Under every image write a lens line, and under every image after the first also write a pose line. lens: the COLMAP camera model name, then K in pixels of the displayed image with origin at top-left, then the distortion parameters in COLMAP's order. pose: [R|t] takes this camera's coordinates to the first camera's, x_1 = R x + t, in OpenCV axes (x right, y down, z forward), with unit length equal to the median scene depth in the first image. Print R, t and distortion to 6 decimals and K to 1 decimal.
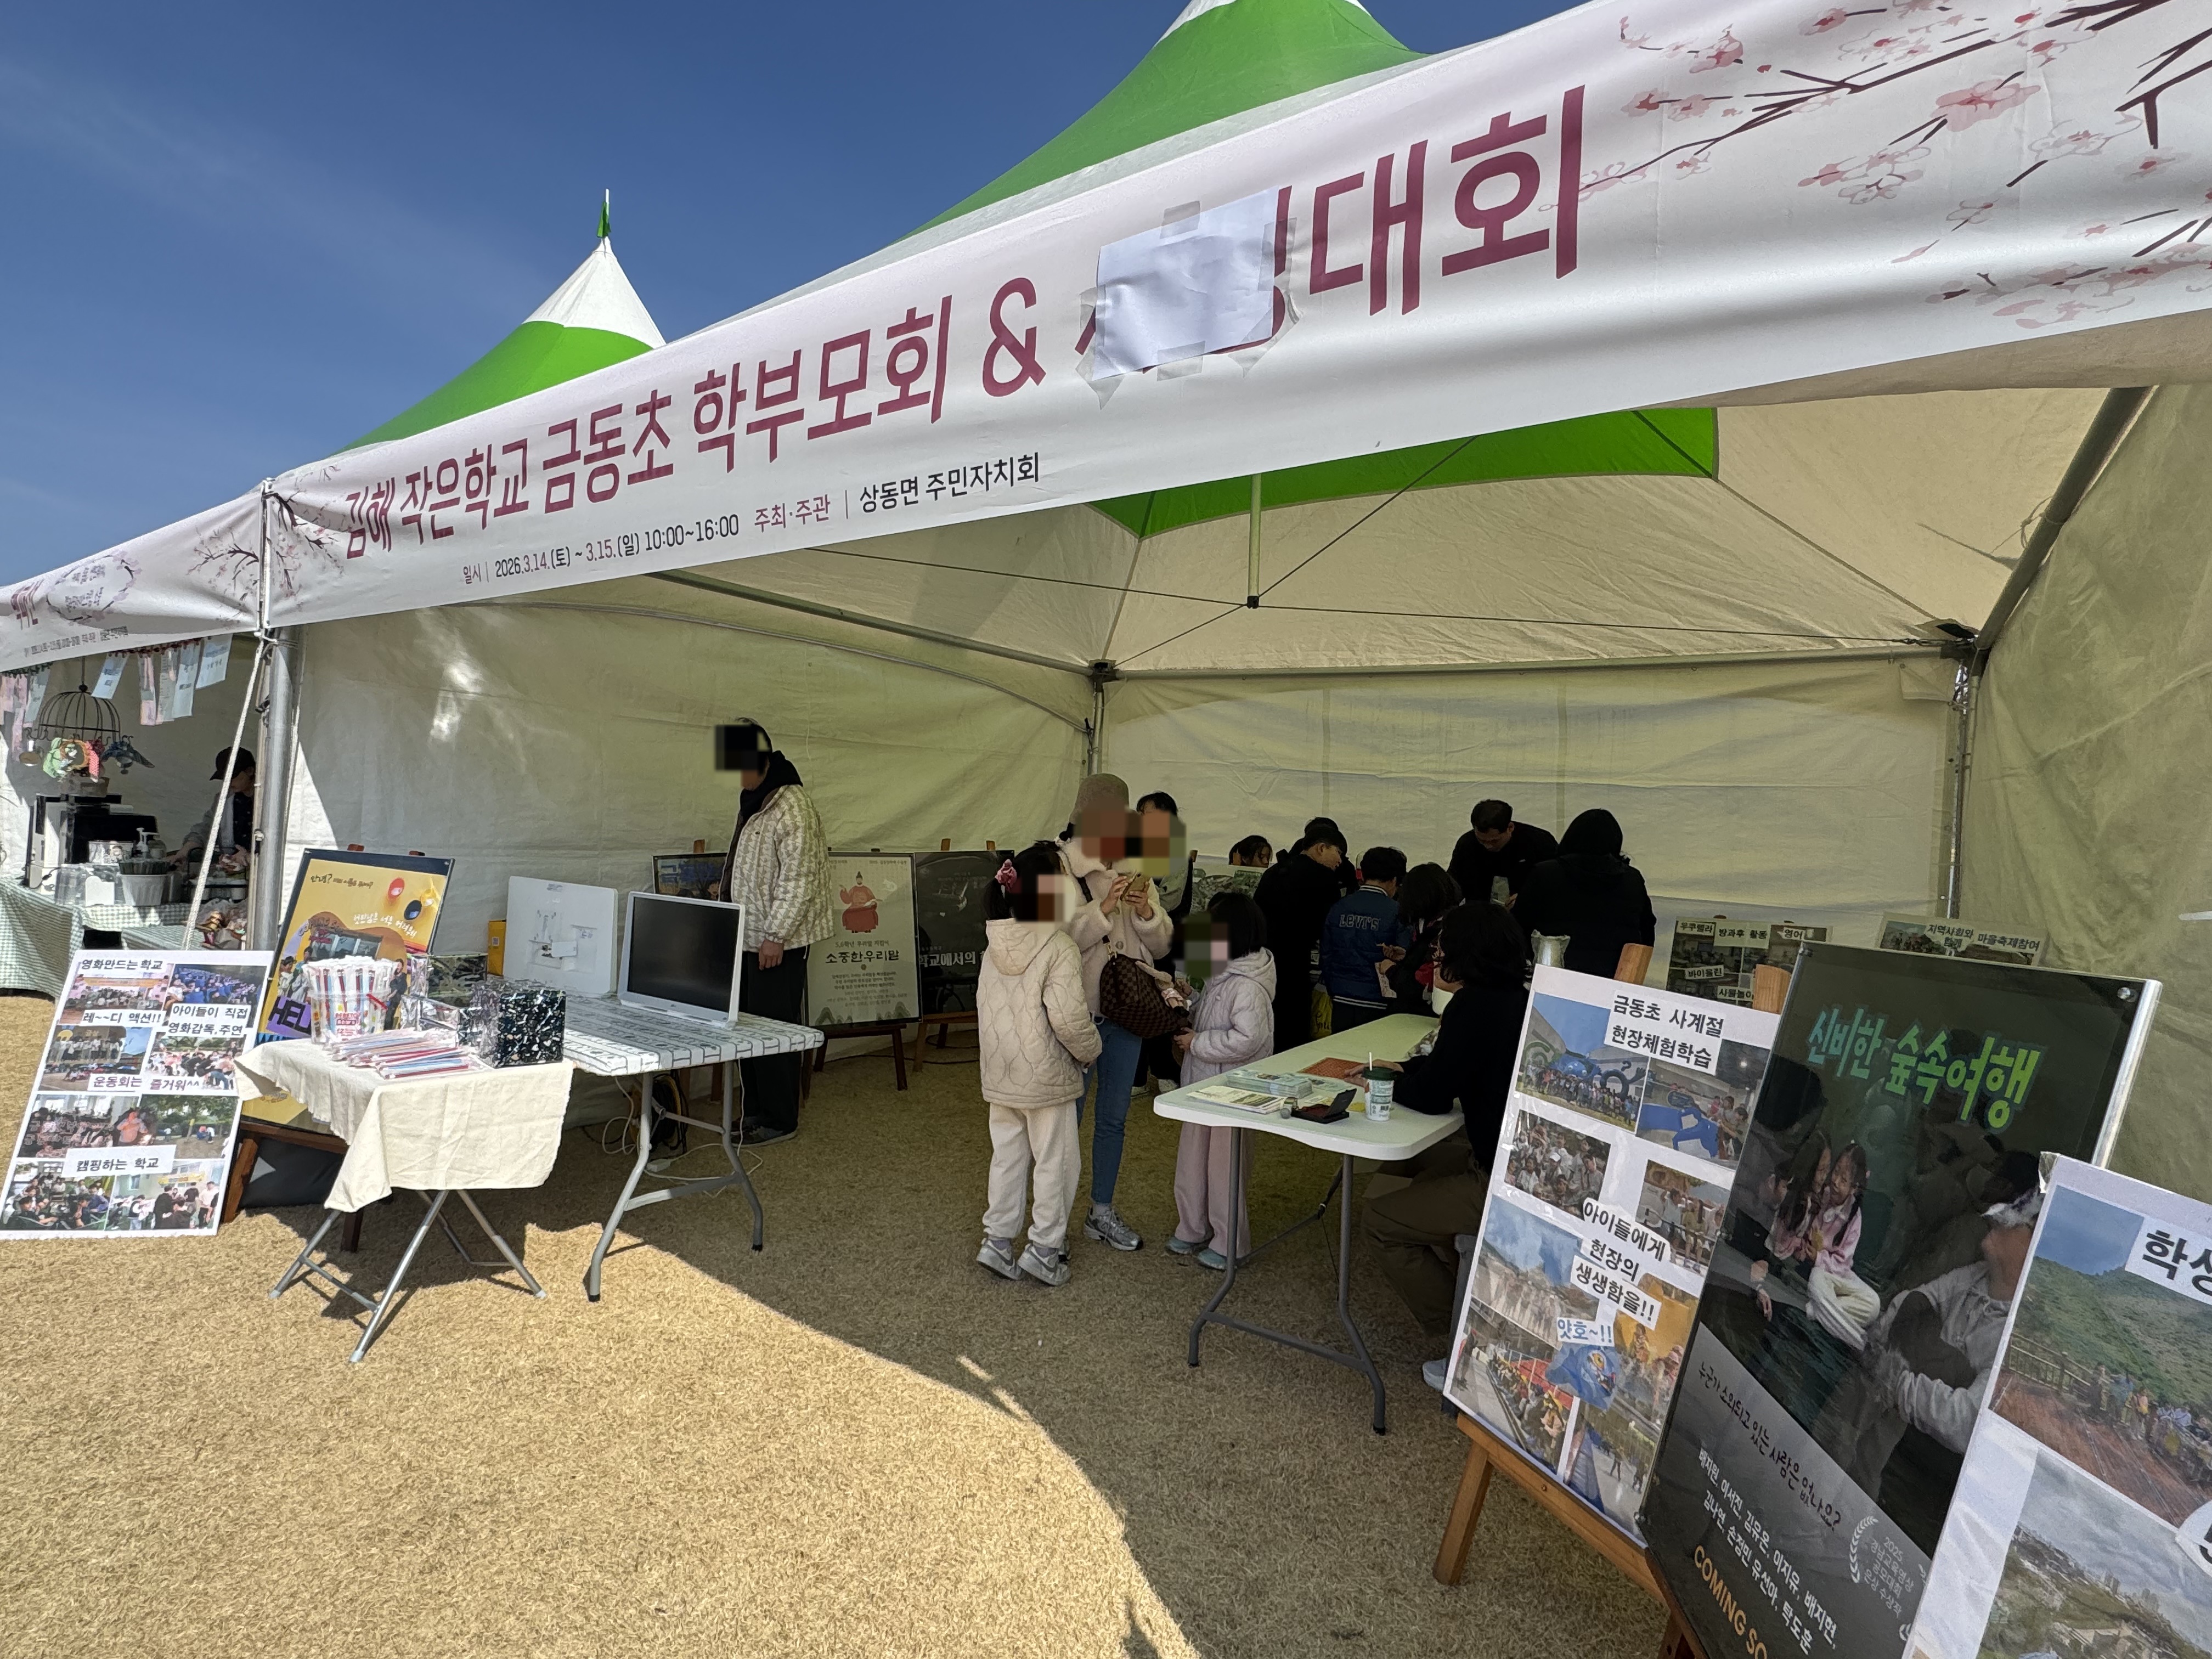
lens RADIAL K [[1088.5, 0, 1106.0], [0, 1088.5, 829.5], [0, 0, 1]] dist [-0.001394, -0.000302]
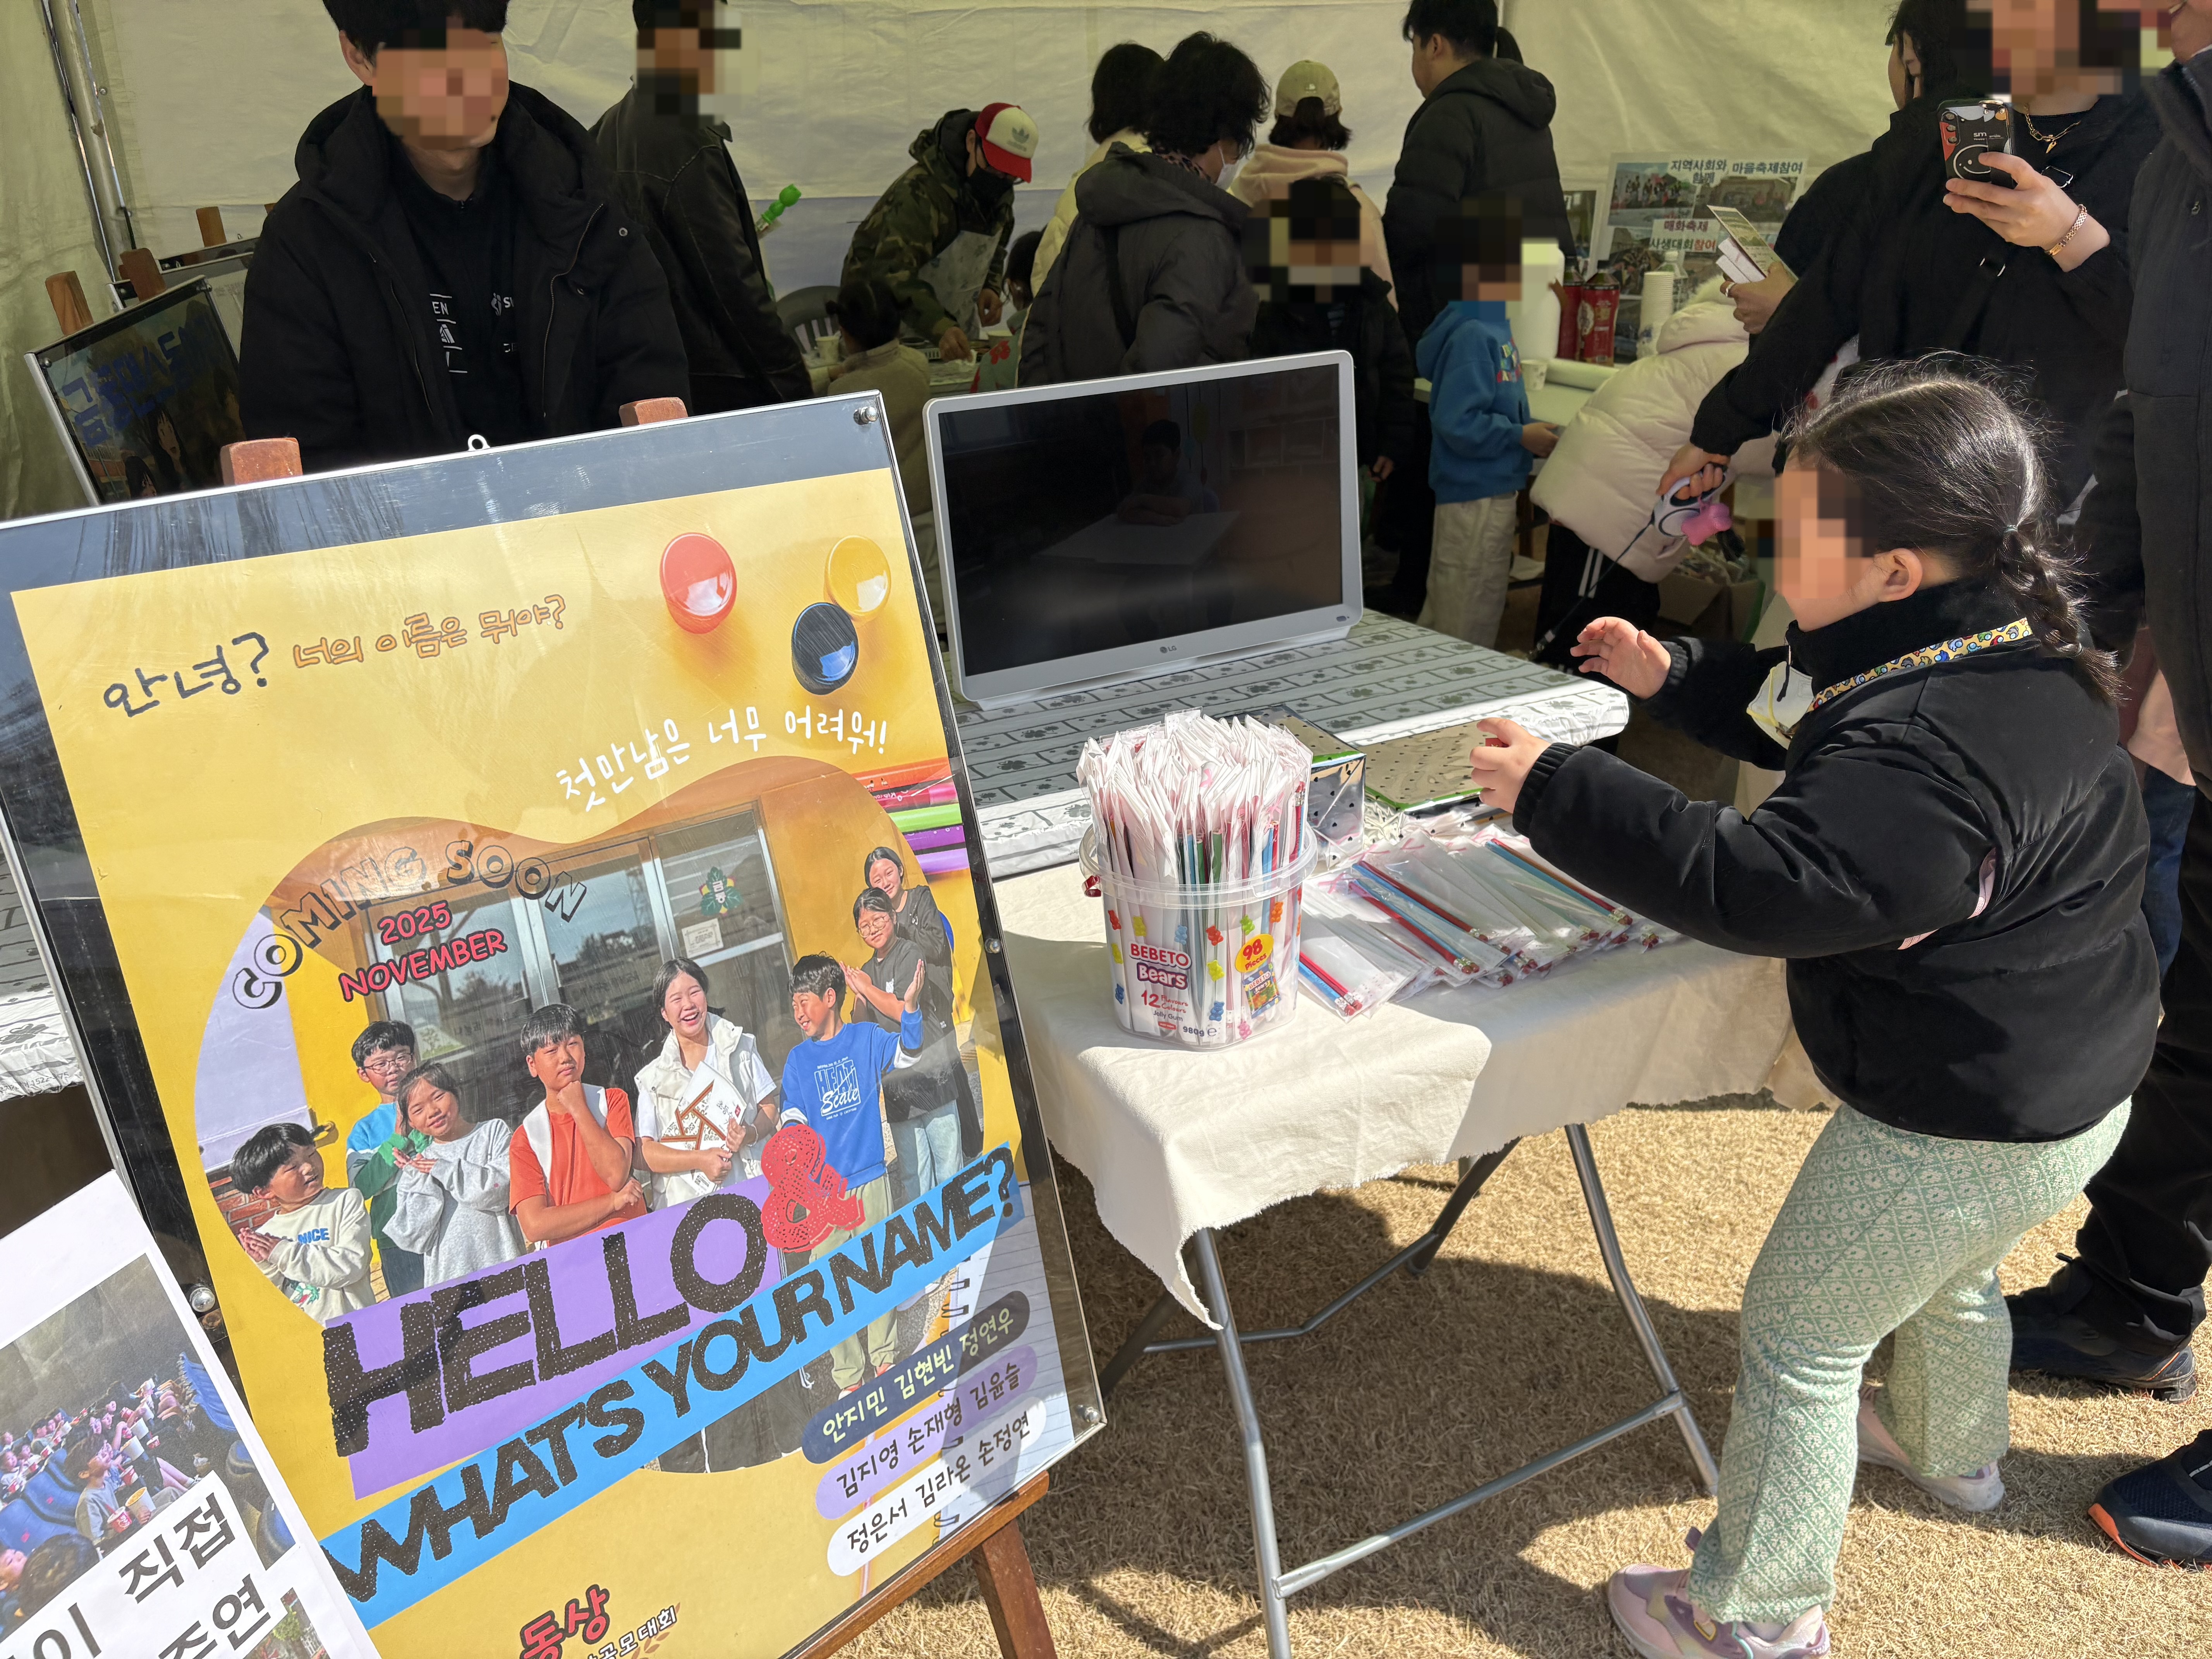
lens RADIAL K [[1719.9, 0, 1106.0], [0, 1719.9, 829.5], [0, 0, 1]] dist [0.001285, 0.000228]
pose [[0.477010, -0.395226, 0.785021, -0.896751], [0.069606, 0.907371, 0.414528, -0.037409], [-0.876137, -0.143092, 0.460335, 0.761341]]
